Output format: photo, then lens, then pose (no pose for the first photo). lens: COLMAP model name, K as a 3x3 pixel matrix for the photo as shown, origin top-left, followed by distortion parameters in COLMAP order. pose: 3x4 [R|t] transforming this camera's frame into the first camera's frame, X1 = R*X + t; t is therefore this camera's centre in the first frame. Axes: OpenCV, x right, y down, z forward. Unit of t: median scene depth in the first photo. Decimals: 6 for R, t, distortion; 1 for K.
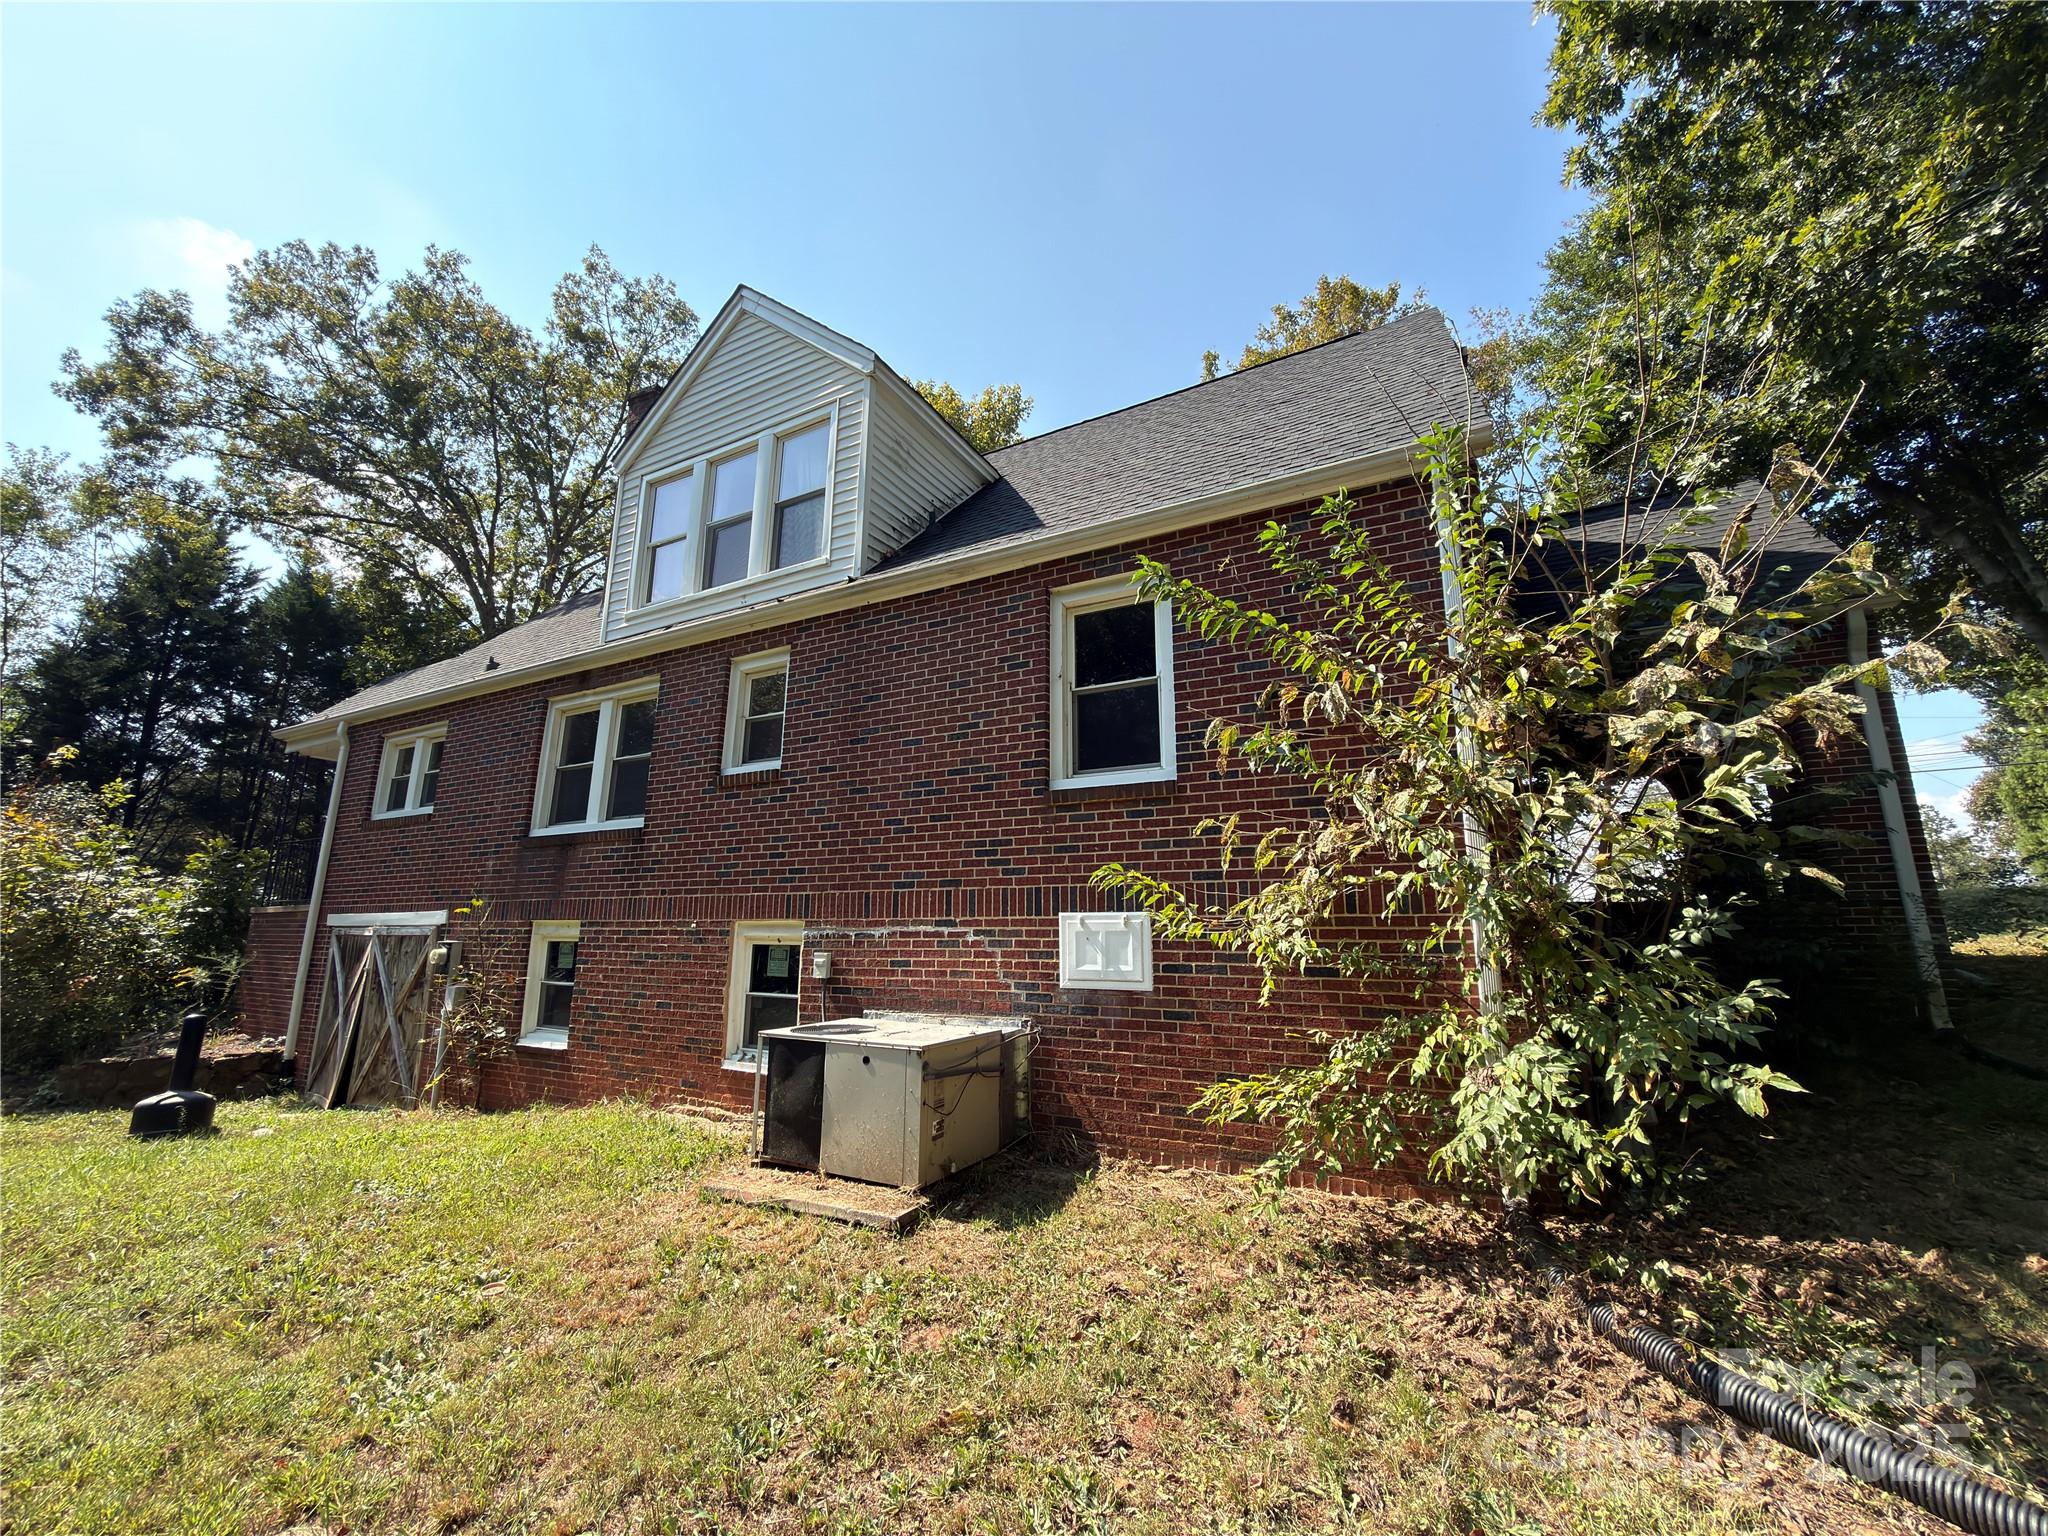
lens RADIAL K [[825.1, 0, 1024.0], [0, 825.1, 768.0], [0, 0, 1]] dist [-0.001618, -0.000168]
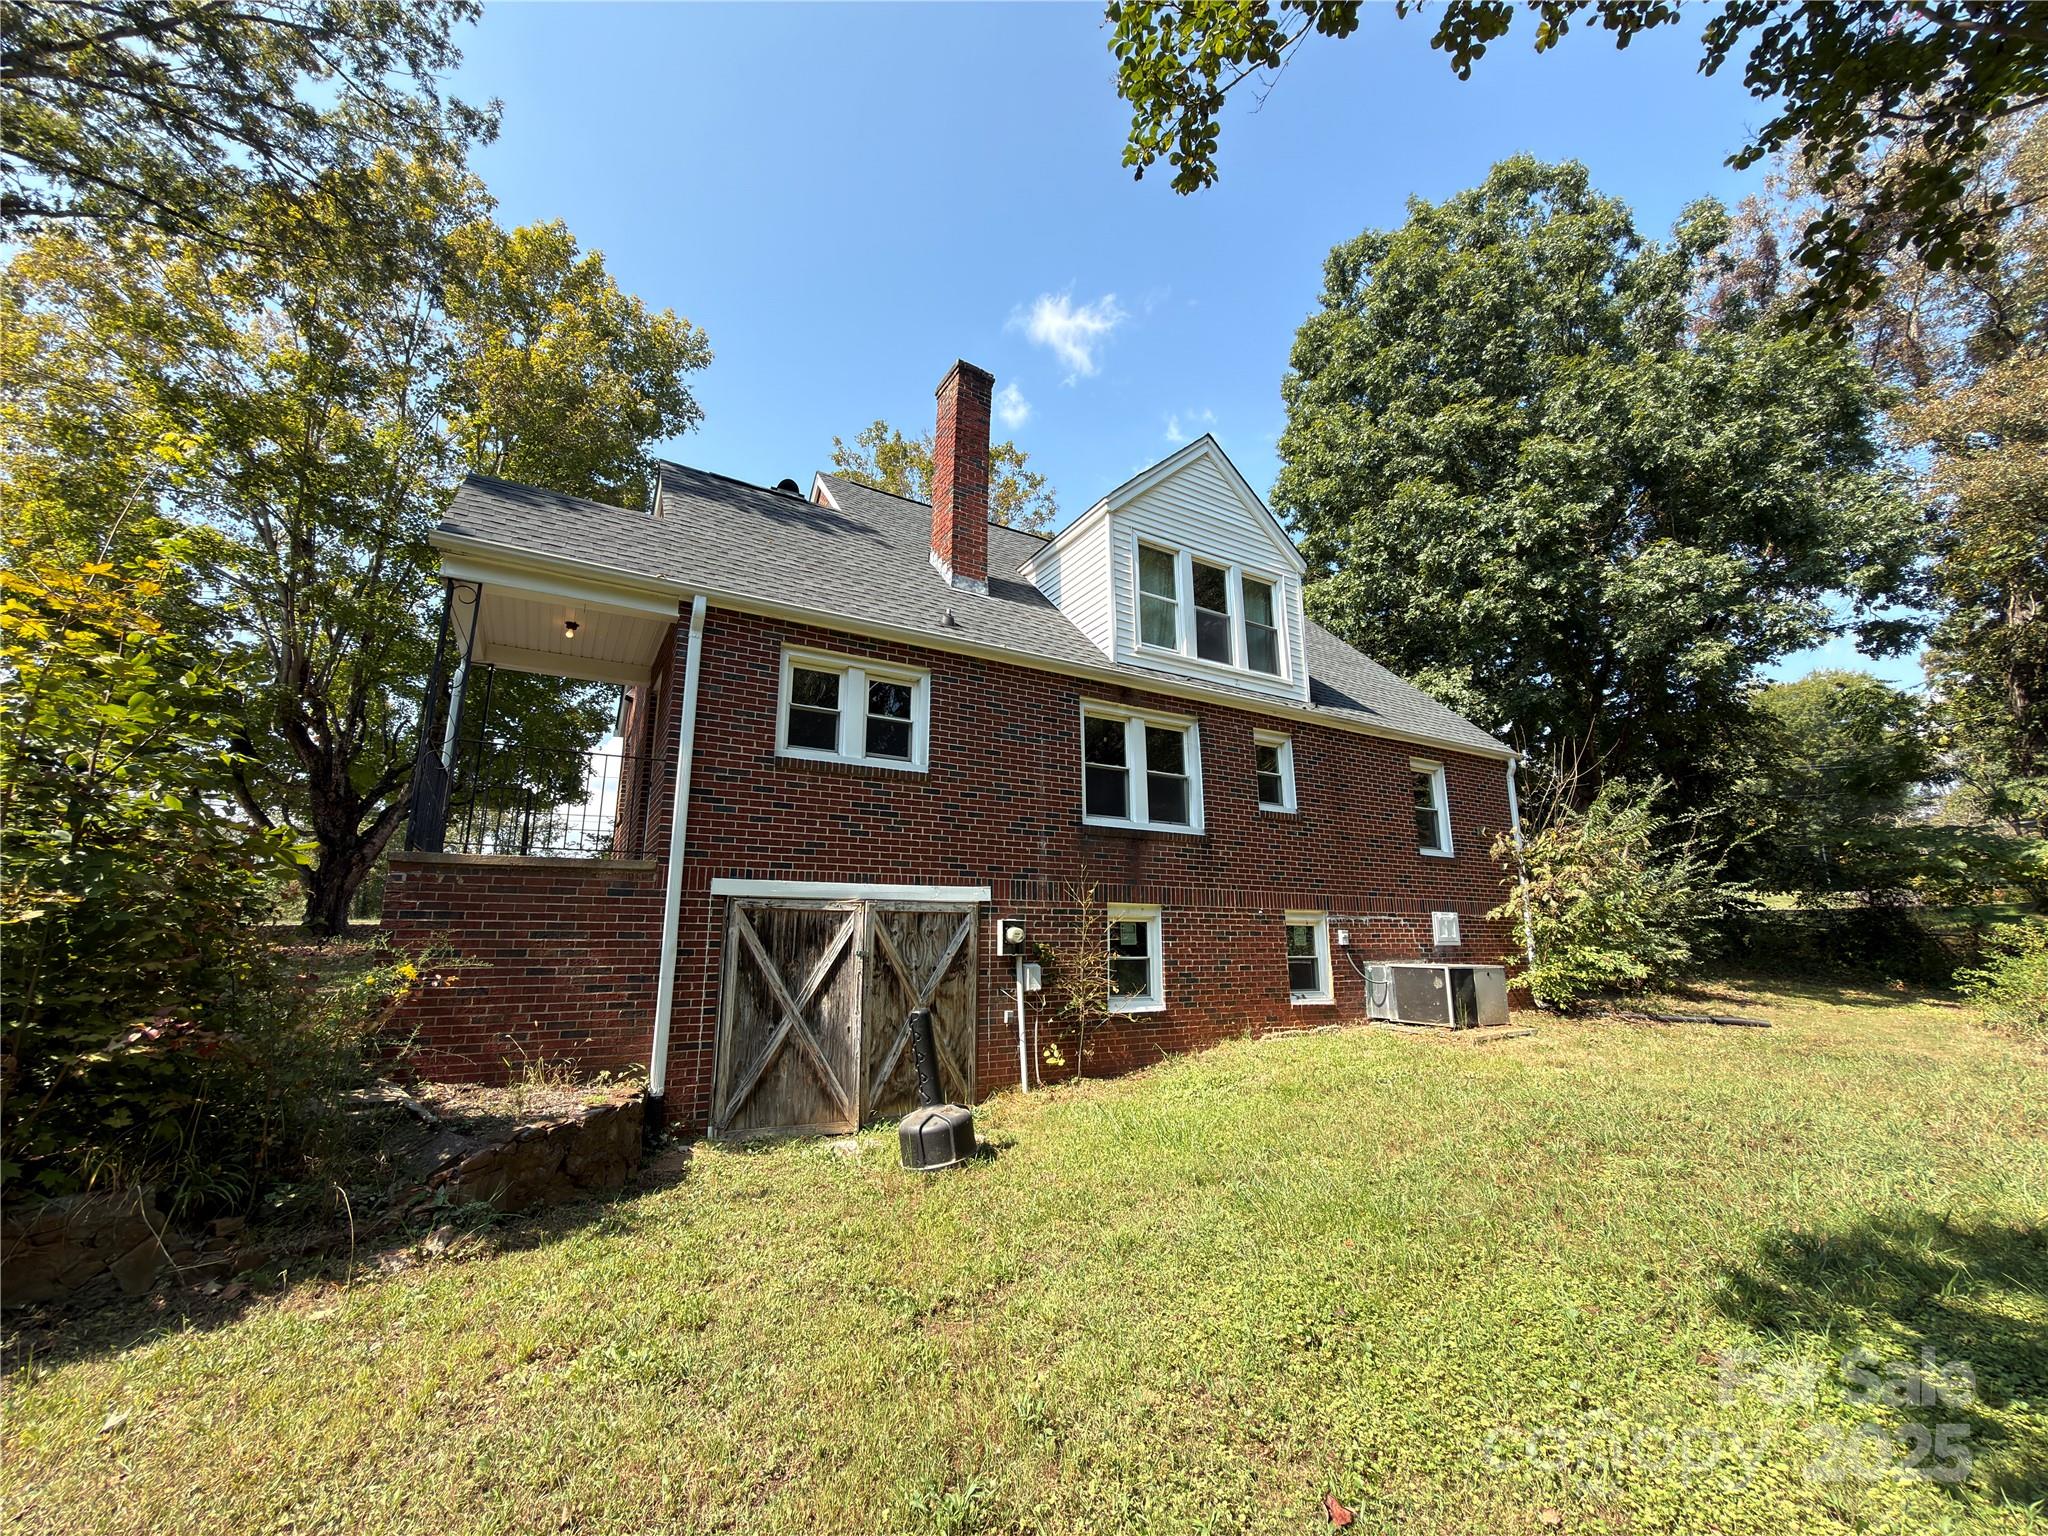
lens RADIAL K [[825.1, 0, 1024.0], [0, 825.1, 768.0], [0, 0, 1]] dist [-0.001618, -0.000168]
pose [[0.498216, 0.187131, 0.846619, -1.630156], [-0.161757, 0.979350, -0.121279, 0.161521], [-0.851831, -0.076524, 0.518197, 0.540089]]
